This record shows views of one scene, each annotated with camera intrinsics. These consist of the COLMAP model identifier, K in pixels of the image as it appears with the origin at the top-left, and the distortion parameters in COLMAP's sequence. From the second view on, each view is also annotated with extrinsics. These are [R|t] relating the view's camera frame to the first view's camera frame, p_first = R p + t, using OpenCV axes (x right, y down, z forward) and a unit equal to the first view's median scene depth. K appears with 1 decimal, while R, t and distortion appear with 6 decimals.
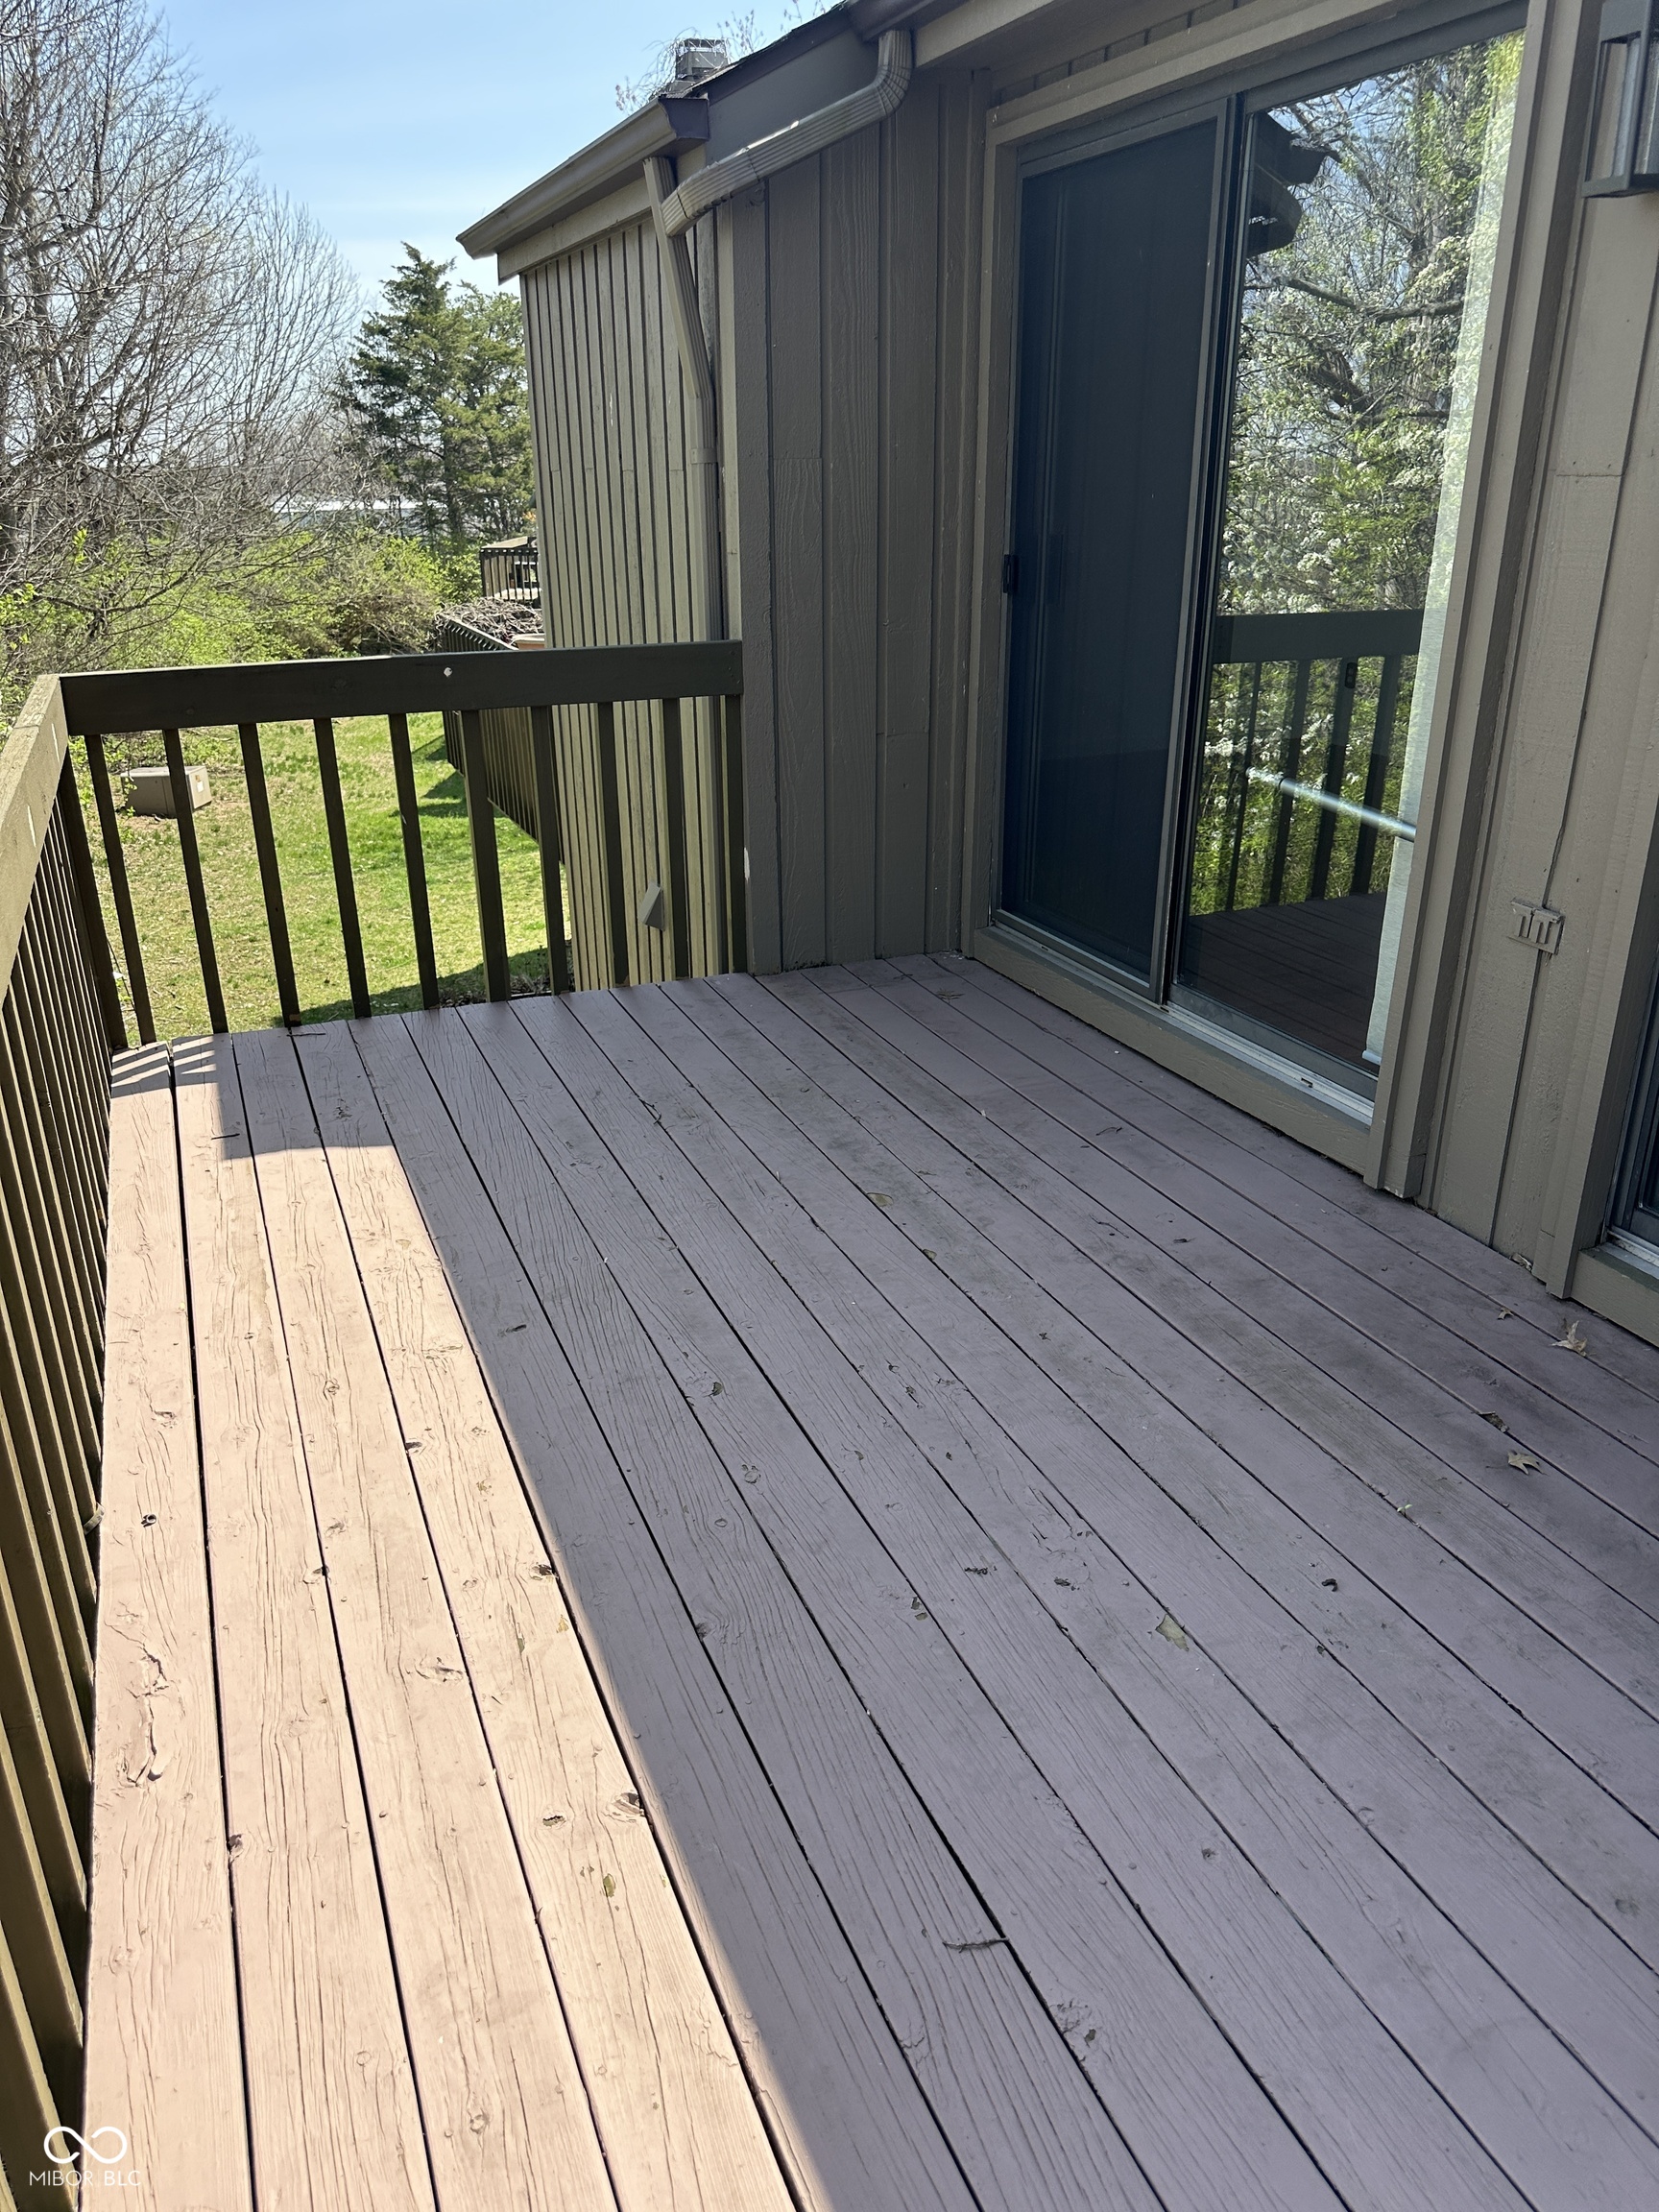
lens RADIAL K [[1560.1, 0, 828.2], [0, 1560.1, 1109.3], [0, 0, 1]] dist [0.083061, -0.097739]
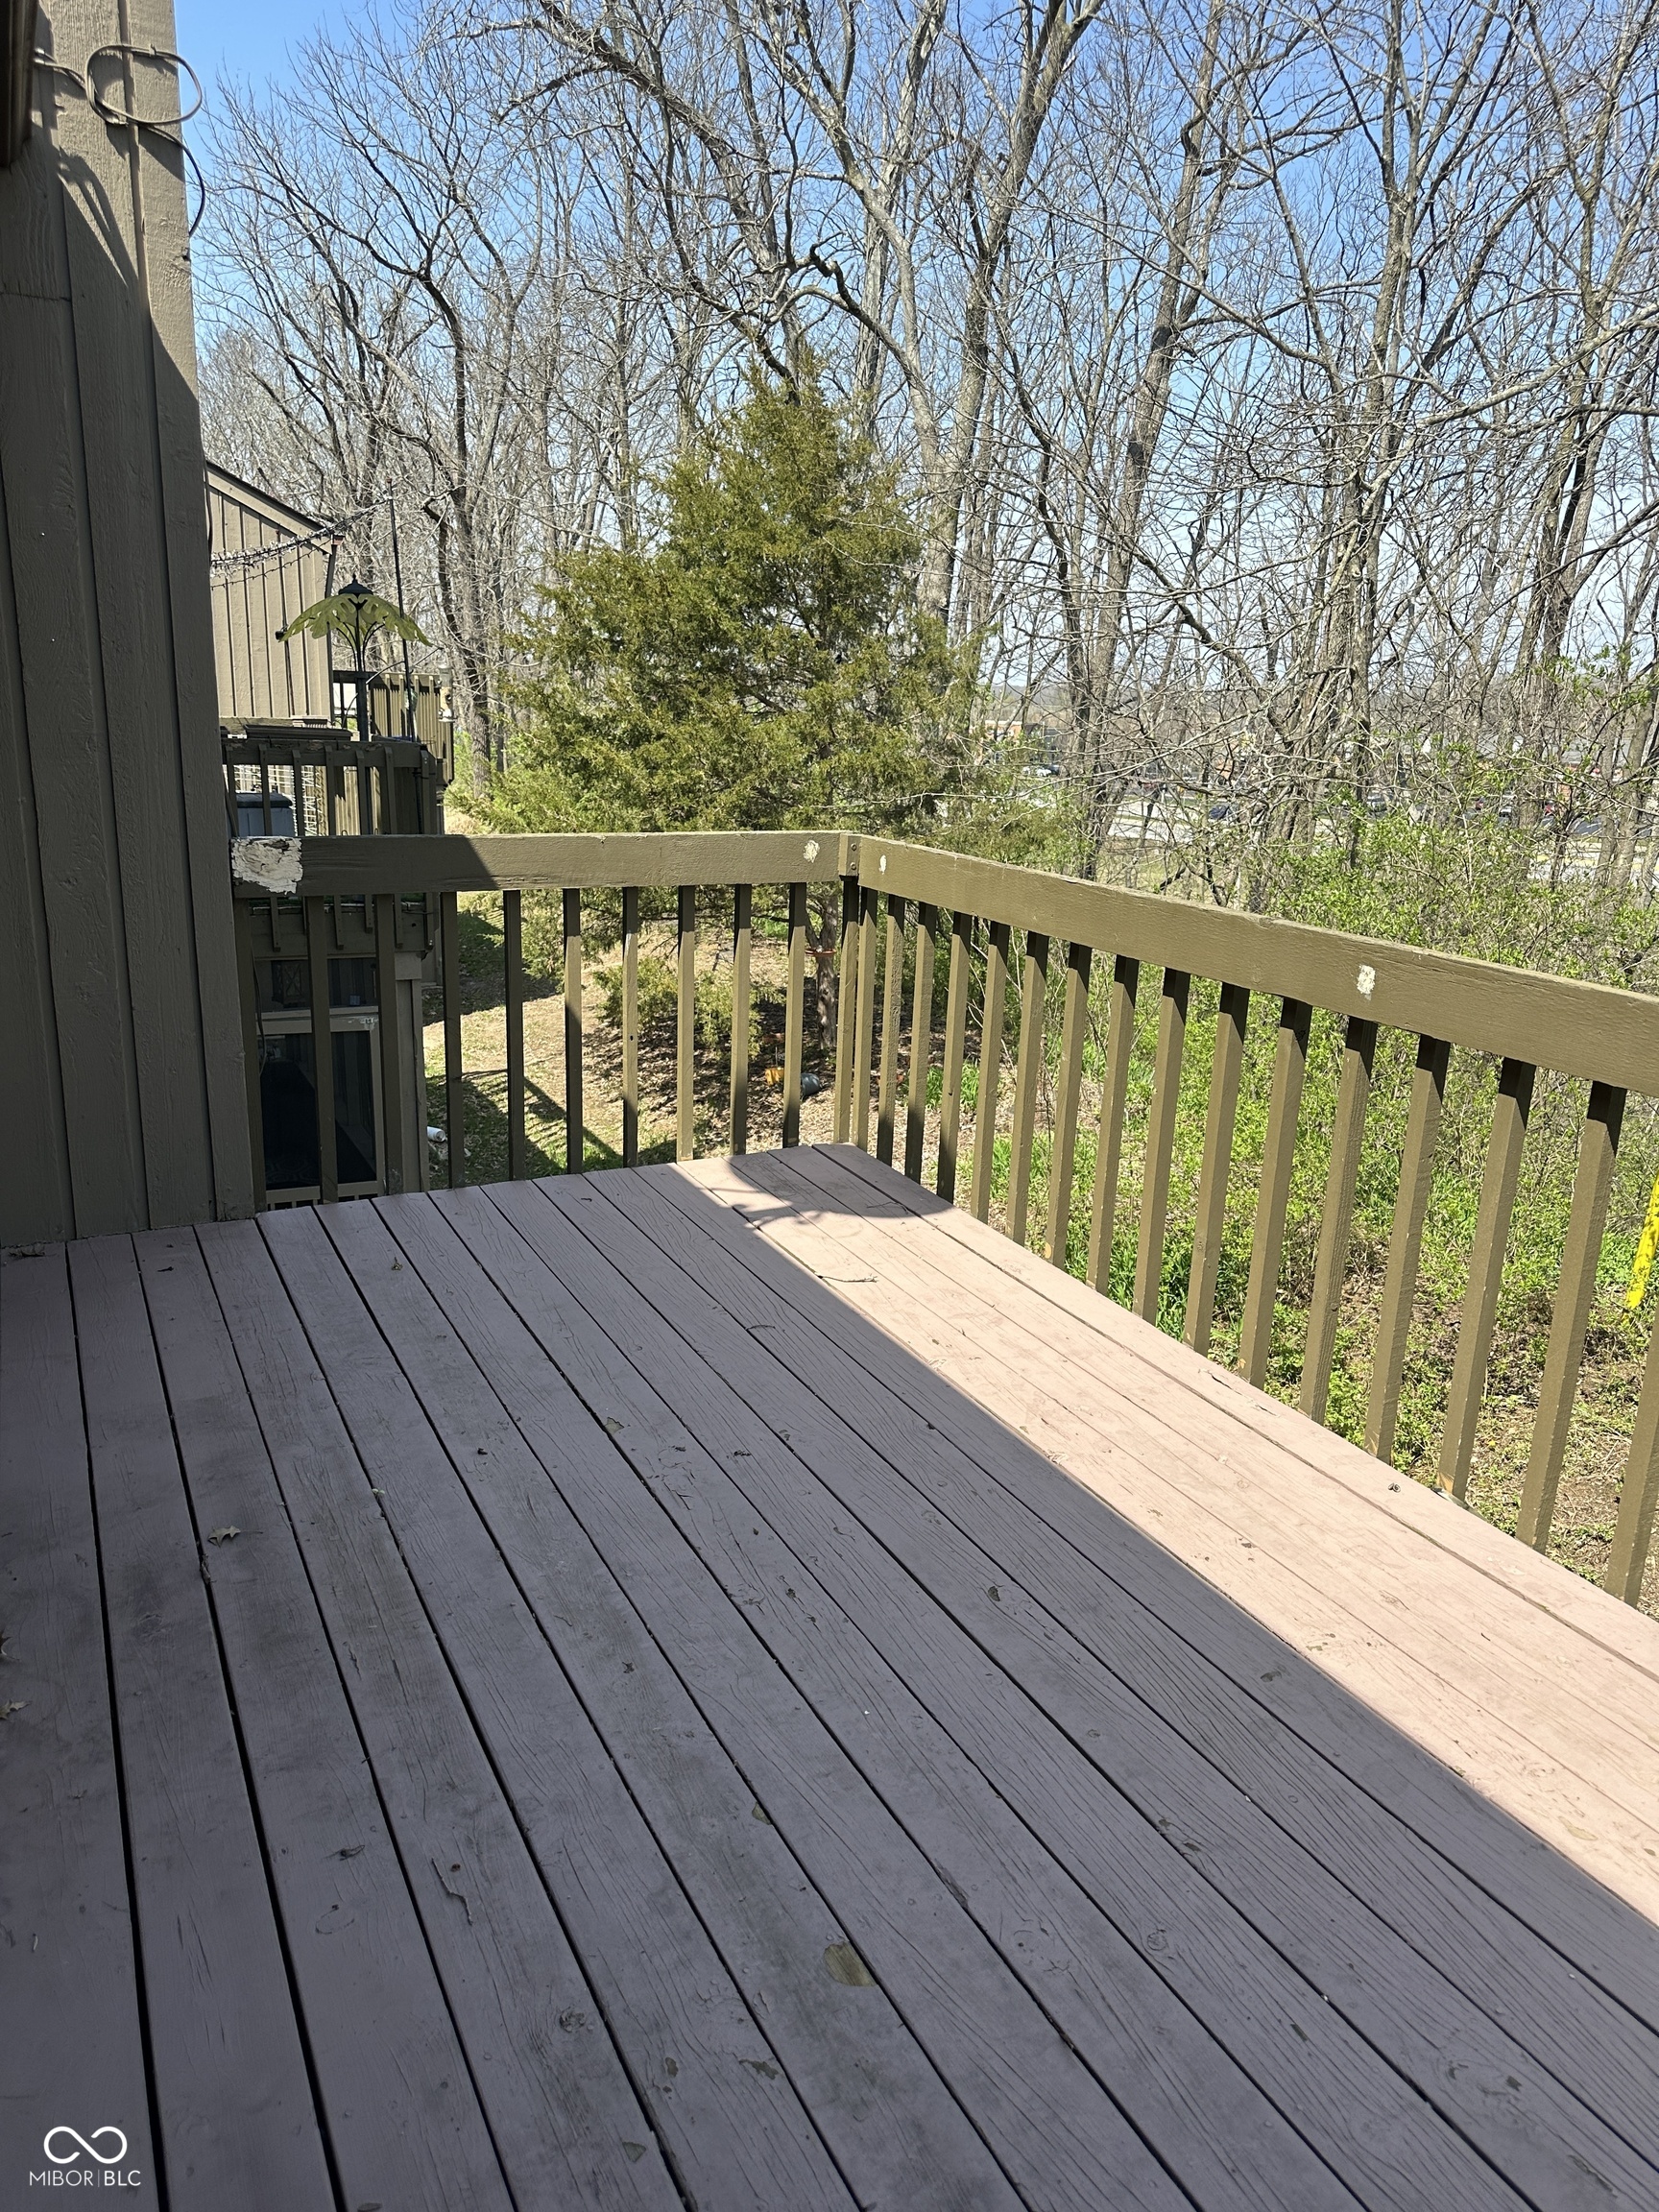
lens RADIAL K [[1560.1, 0, 829.3], [0, 1560.1, 1110.8], [0, 0, 1]] dist [0.083061, -0.097739]
pose [[-0.996822, -0.007307, -0.079324, 0.105689], [-0.053920, 0.794888, 0.604356, -0.619667], [0.058638, 0.606713, -0.792755, 1.557635]]
